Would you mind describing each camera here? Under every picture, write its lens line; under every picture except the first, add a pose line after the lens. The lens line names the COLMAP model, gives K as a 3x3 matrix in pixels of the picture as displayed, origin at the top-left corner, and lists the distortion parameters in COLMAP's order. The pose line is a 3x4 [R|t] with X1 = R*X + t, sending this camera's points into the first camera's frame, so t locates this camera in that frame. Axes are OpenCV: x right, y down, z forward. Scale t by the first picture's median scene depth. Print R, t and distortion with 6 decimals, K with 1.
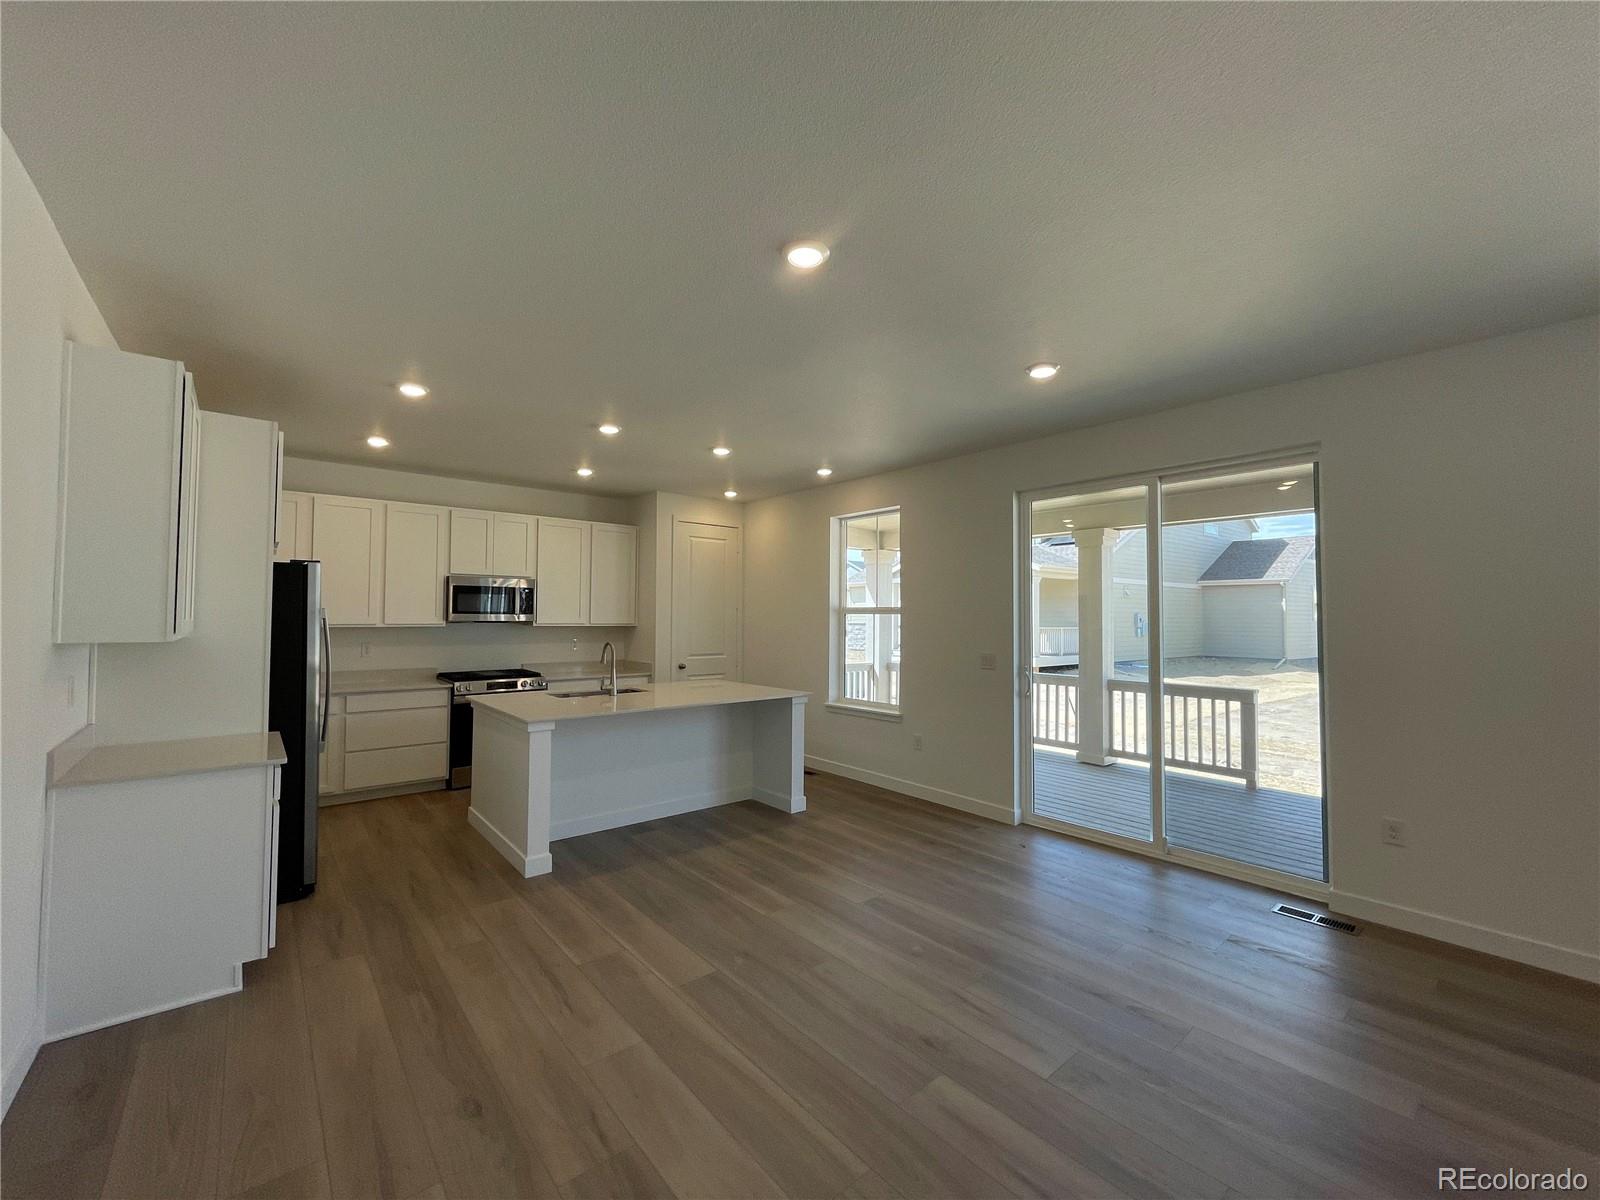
lens RADIAL K [[645.4, 0, 797.2], [0, 645.4, 595.1], [0, 0, 1]] dist [0.000479, -0.000010]
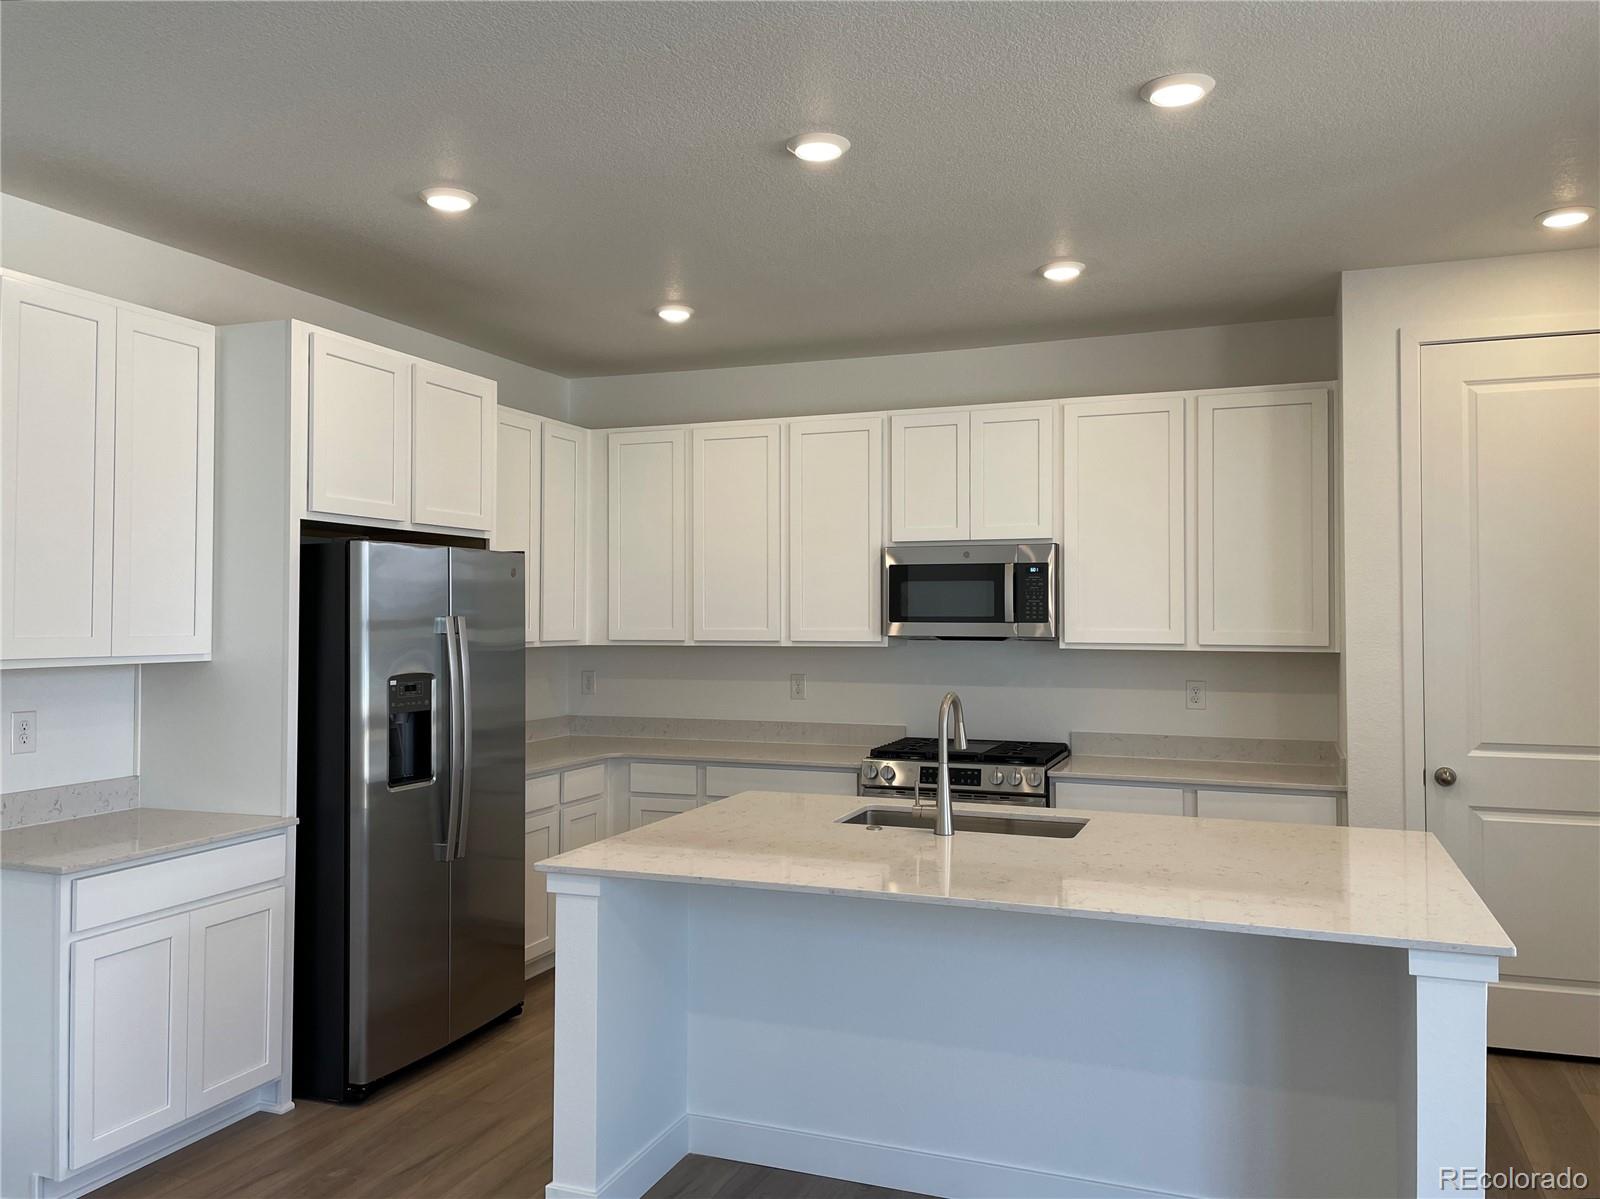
lens RADIAL K [[1192.3, 0, 796.3], [0, 1192.3, 598.7], [0, 0, 1]] dist [0.002855, -0.000029]
pose [[0.456115, -0.021035, -0.889672, 0.252914], [0.031838, 0.999466, -0.007308, 0.014509], [0.889351, -0.024992, 0.456542, 0.489665]]
